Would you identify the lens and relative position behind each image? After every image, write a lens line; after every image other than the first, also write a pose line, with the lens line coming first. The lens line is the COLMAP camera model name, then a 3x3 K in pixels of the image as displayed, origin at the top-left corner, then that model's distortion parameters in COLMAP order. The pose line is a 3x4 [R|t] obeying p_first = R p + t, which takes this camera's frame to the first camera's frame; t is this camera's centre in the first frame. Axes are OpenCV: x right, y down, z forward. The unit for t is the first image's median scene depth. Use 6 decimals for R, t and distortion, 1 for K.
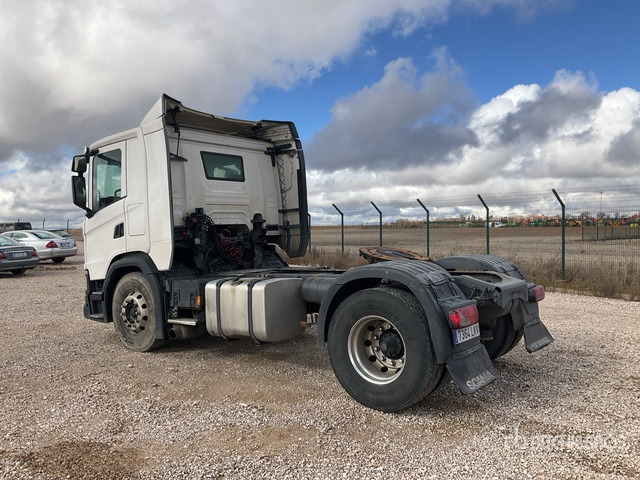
lens RADIAL K [[512.9, 0, 309.7], [0, 512.9, 240.6], [0, 0, 1]] dist [-0.002857, -0.003046]
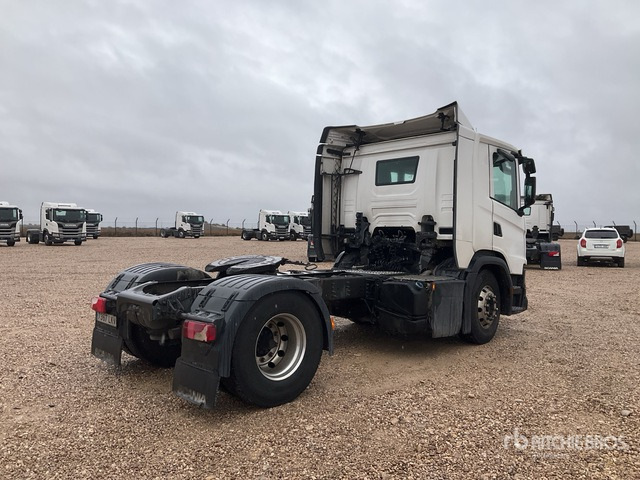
lens RADIAL K [[552.5, 0, 331.4], [0, 552.5, 241.2], [0, 0, 1]] dist [0.069690, 0.002424]
pose [[-0.121121, 0.050435, -0.991356, 0.992678], [-0.019630, 0.998391, 0.053192, -0.060672], [0.992444, 0.025903, -0.119936, 1.030827]]
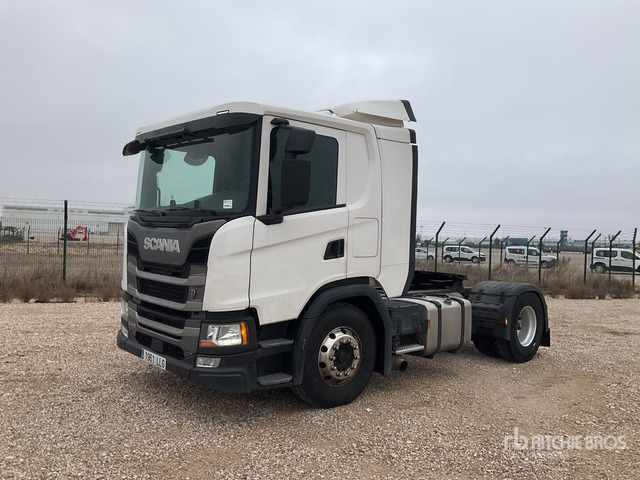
lens RADIAL K [[530.6, 0, 311.6], [0, 530.6, 239.4], [0, 0, 1]] dist [0.029636, -0.002258]
pose [[0.171364, 0.047100, 0.984081, -1.078657], [-0.025530, 0.998733, -0.043355, 0.000786], [-0.984877, -0.017694, 0.172349, 0.862145]]
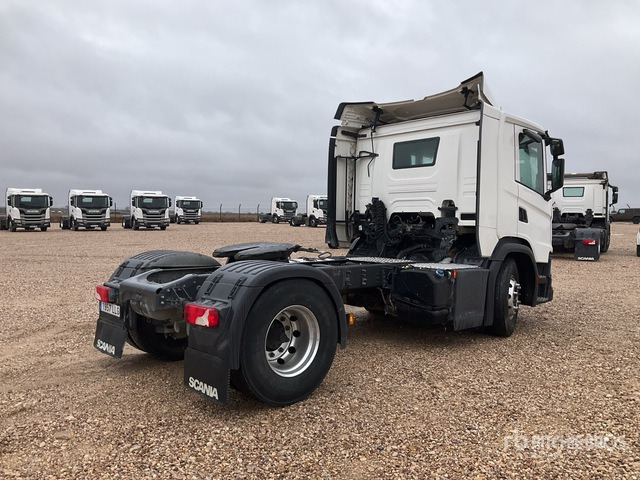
lens RADIAL K [[541.7, 0, 311.4], [0, 541.7, 241.4], [0, 0, 1]] dist [0.006986, -0.000934]
pose [[-0.180989, 0.075227, -0.980604, 0.923238], [-0.019266, 0.996608, 0.080011, -0.055973], [0.983296, 0.033374, -0.178926, 1.019314]]
